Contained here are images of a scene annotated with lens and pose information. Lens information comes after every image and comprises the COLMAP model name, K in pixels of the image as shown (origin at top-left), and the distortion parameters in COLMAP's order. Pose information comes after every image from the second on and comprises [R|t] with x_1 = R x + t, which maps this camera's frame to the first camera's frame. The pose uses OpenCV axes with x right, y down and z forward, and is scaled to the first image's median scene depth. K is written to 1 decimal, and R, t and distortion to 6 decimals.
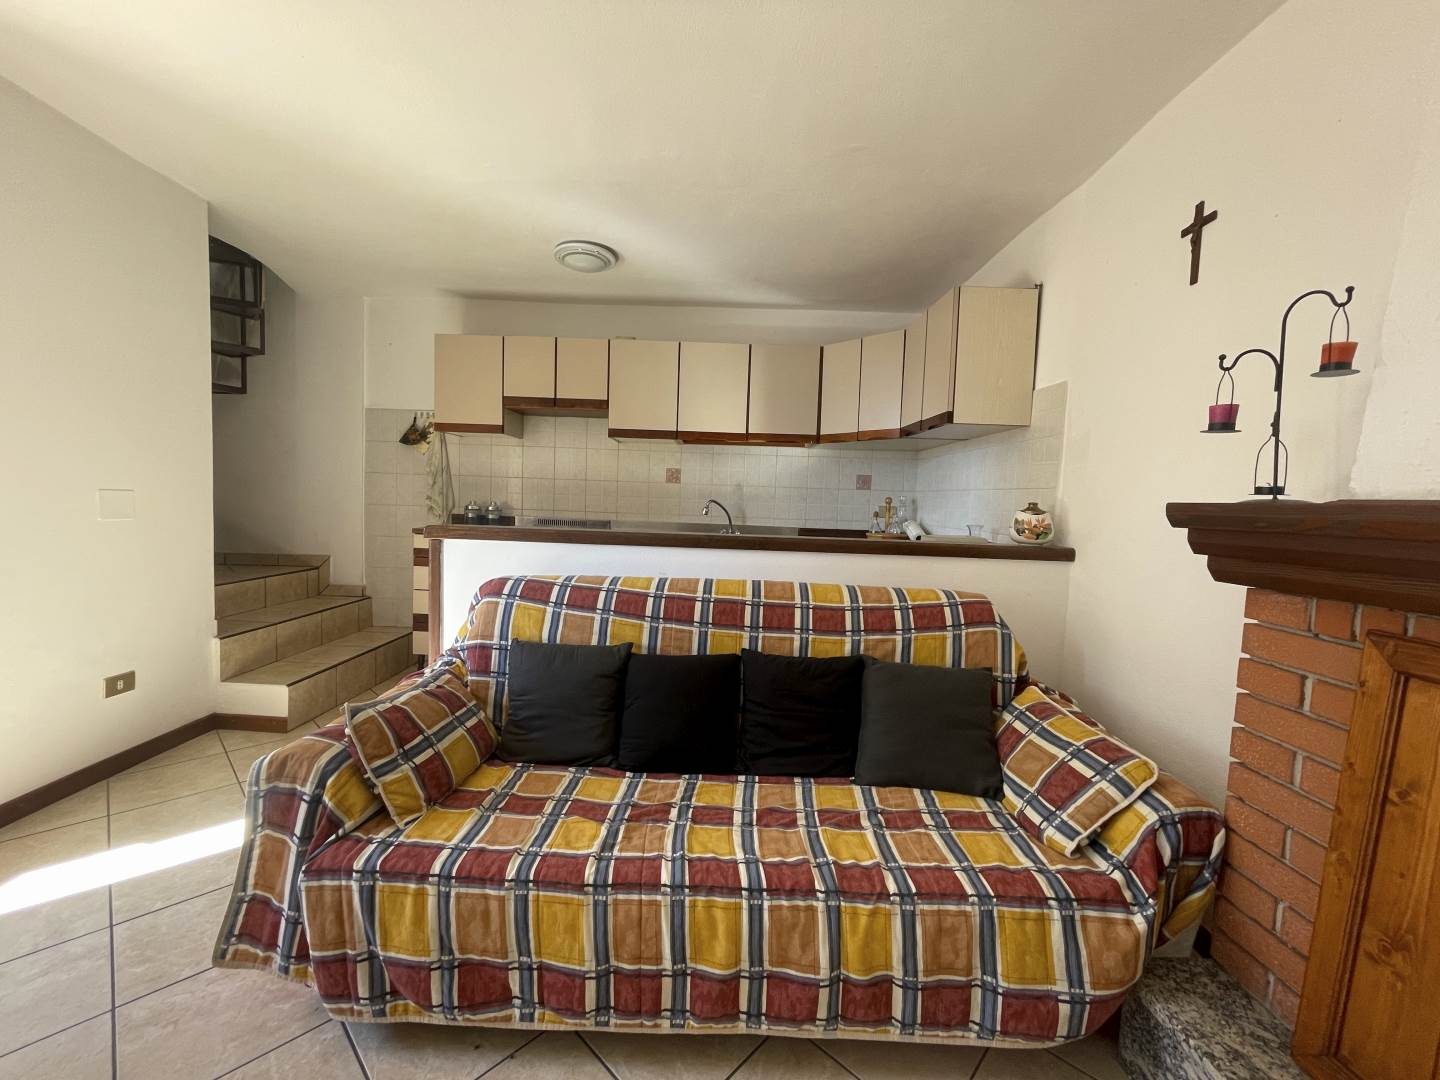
lens RADIAL K [[588.4, 0, 720.0], [0, 588.4, 540.0], [0, 0, 1]] dist [-0.002134, -0.000066]
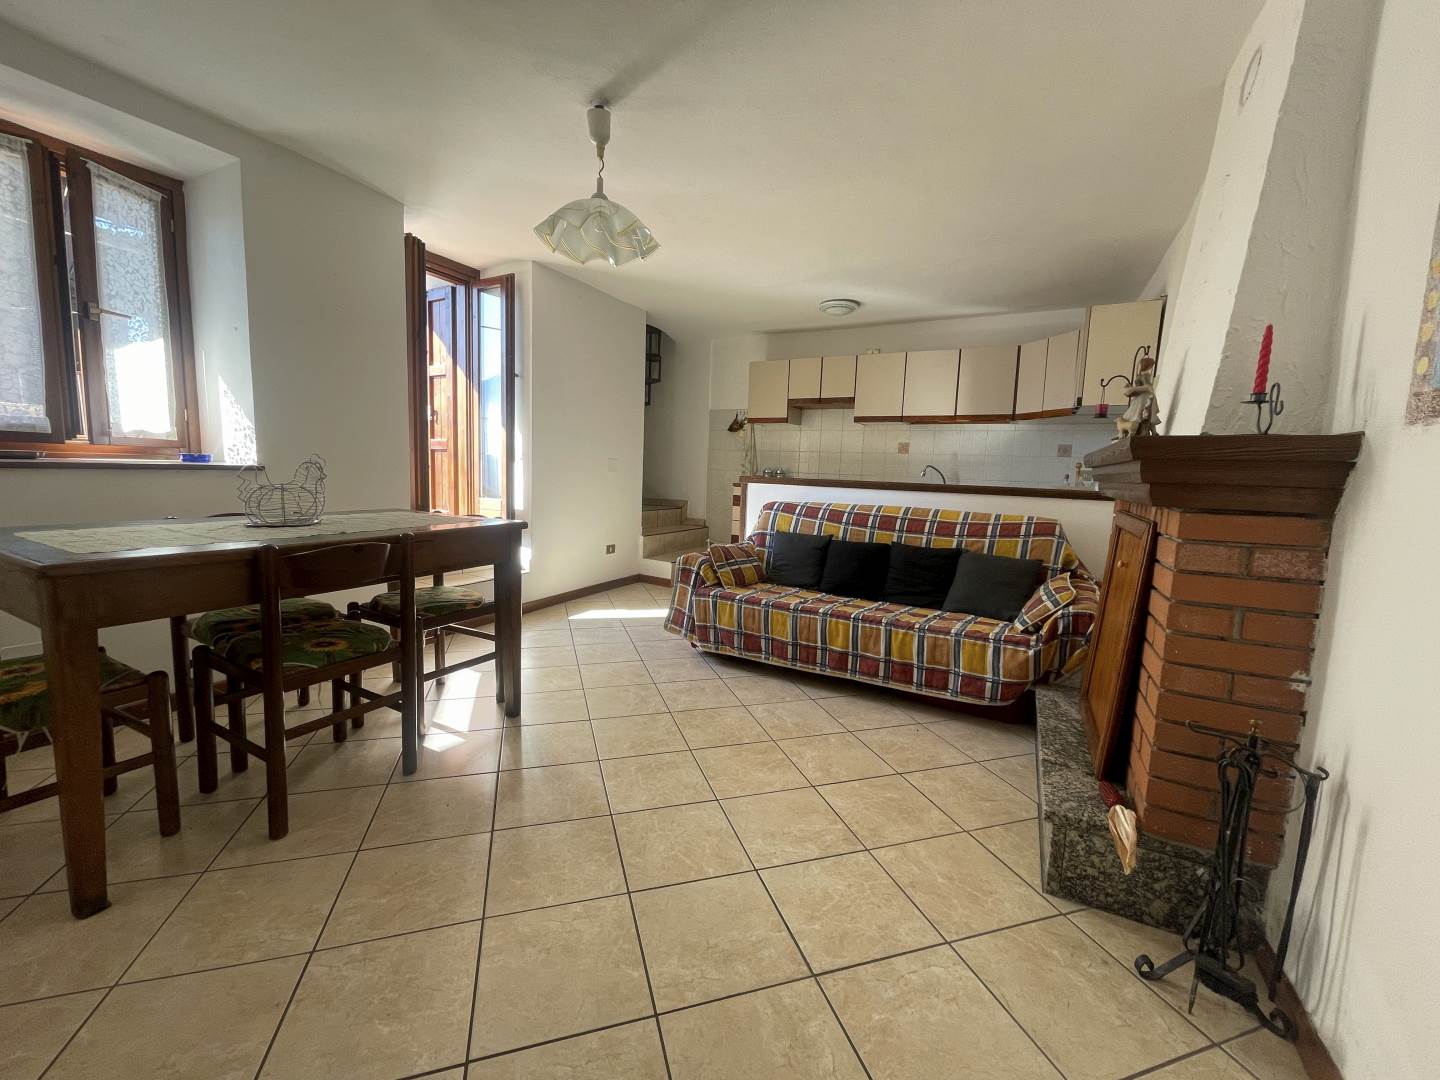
lens RADIAL K [[588.4, 0, 720.0], [0, 588.4, 540.0], [0, 0, 1]] dist [-0.002134, -0.000066]
pose [[0.876938, 0.054508, -0.477503, 0.438081], [-0.036218, 0.998218, 0.047433, 0.113031], [0.479237, -0.024301, 0.877349, -0.850561]]
